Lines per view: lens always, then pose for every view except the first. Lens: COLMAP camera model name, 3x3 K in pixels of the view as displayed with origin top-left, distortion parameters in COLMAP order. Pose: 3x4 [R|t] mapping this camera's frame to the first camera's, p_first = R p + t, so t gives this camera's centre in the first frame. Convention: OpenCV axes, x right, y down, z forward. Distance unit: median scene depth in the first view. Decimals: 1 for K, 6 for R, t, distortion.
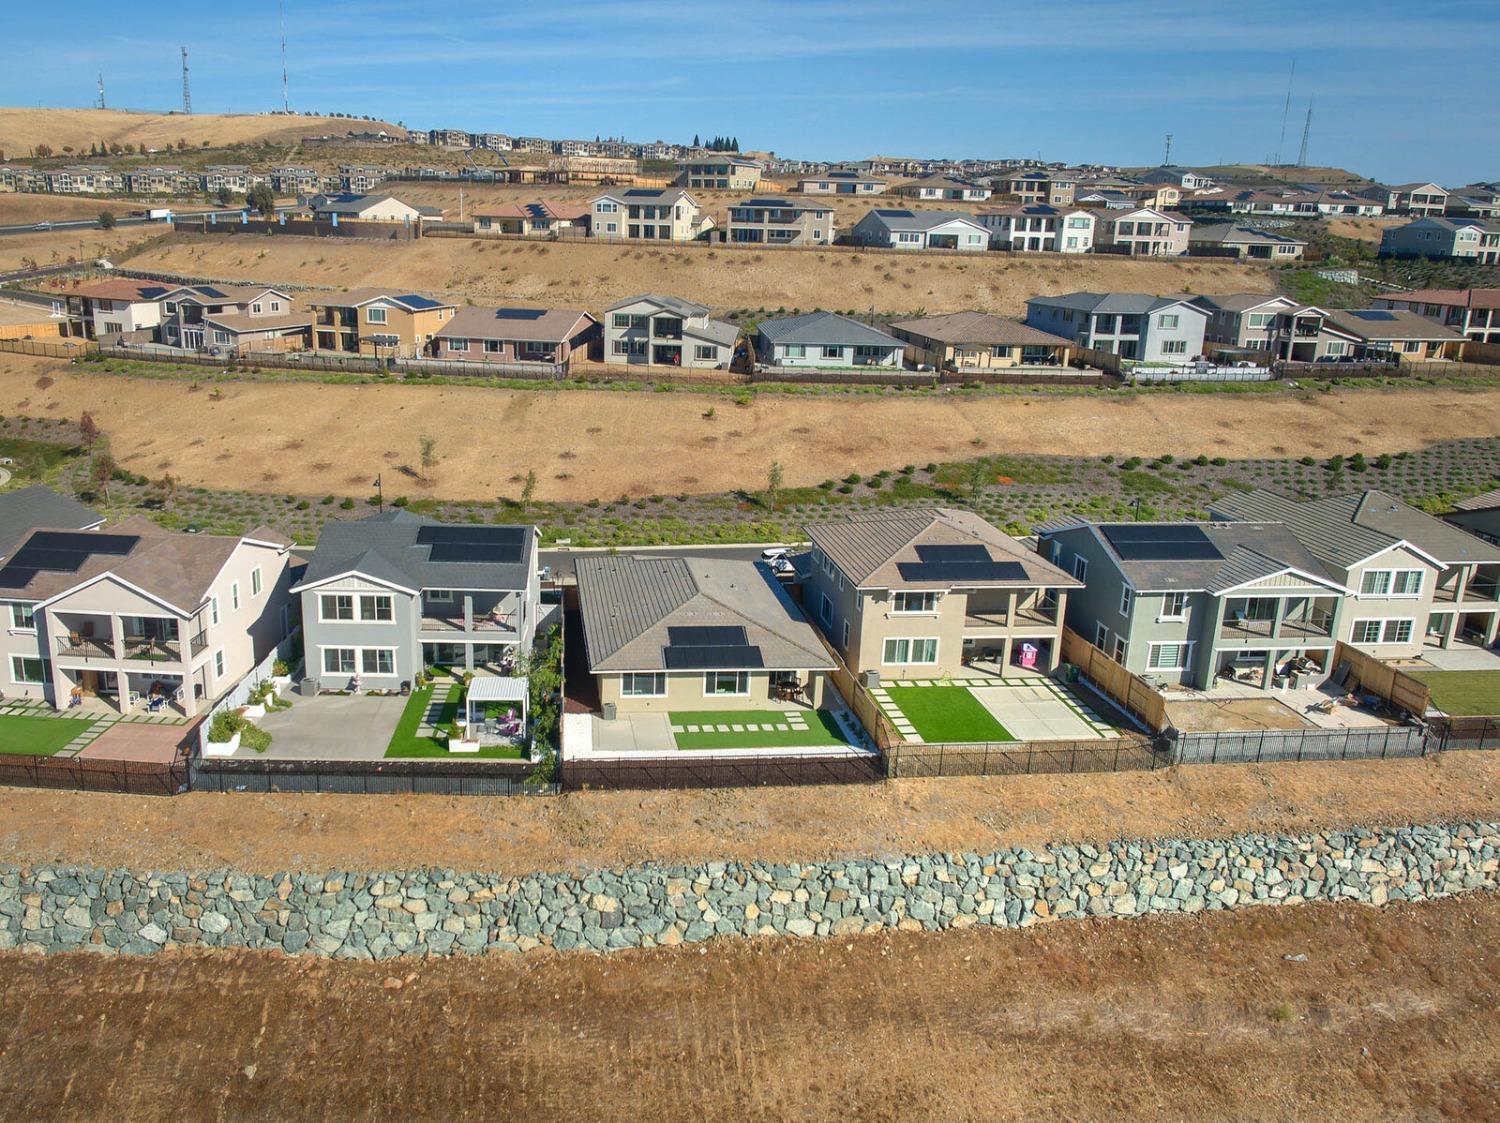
lens RADIAL K [[1217.5, 0, 750.0], [0, 1217.5, 561.5], [0, 0, 1]] dist [-0.003095, -0.008083]
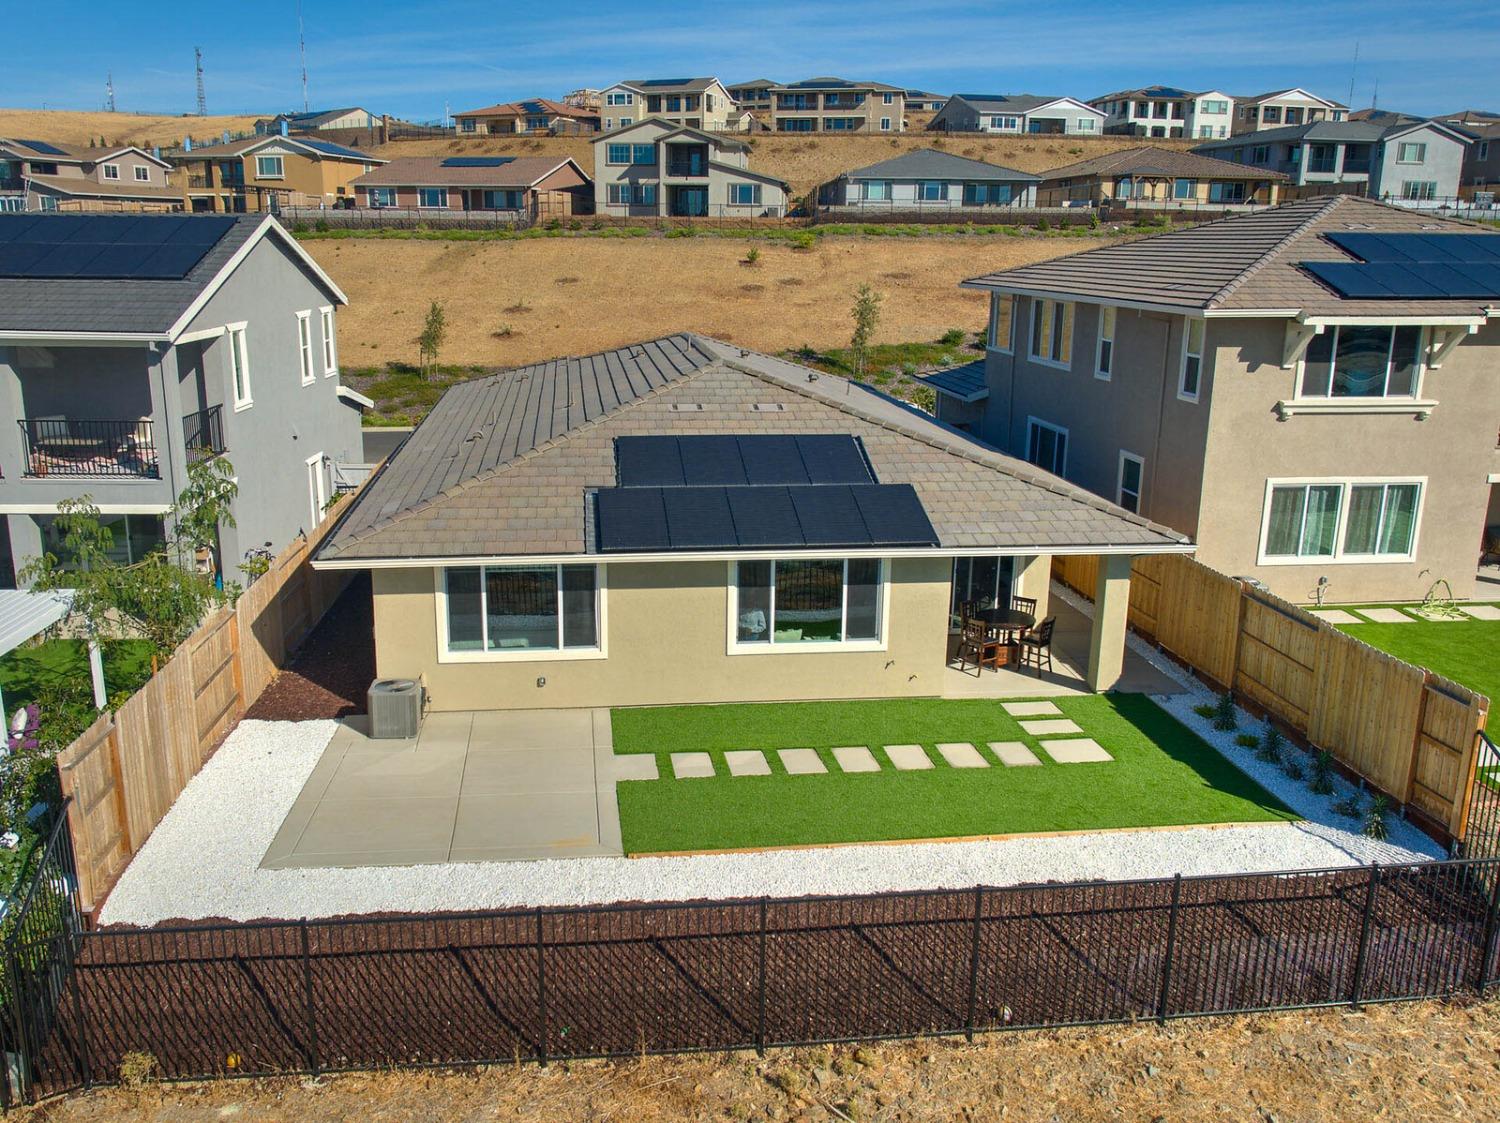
lens RADIAL K [[1217.5, 0, 750.0], [0, 1217.5, 561.5], [0, 0, 1]] dist [-0.003095, -0.008083]
pose [[0.998785, -0.024945, -0.042510, -0.009953], [0.024114, 0.999510, -0.019968, 0.046187], [0.042987, 0.018919, 0.998896, 0.344800]]
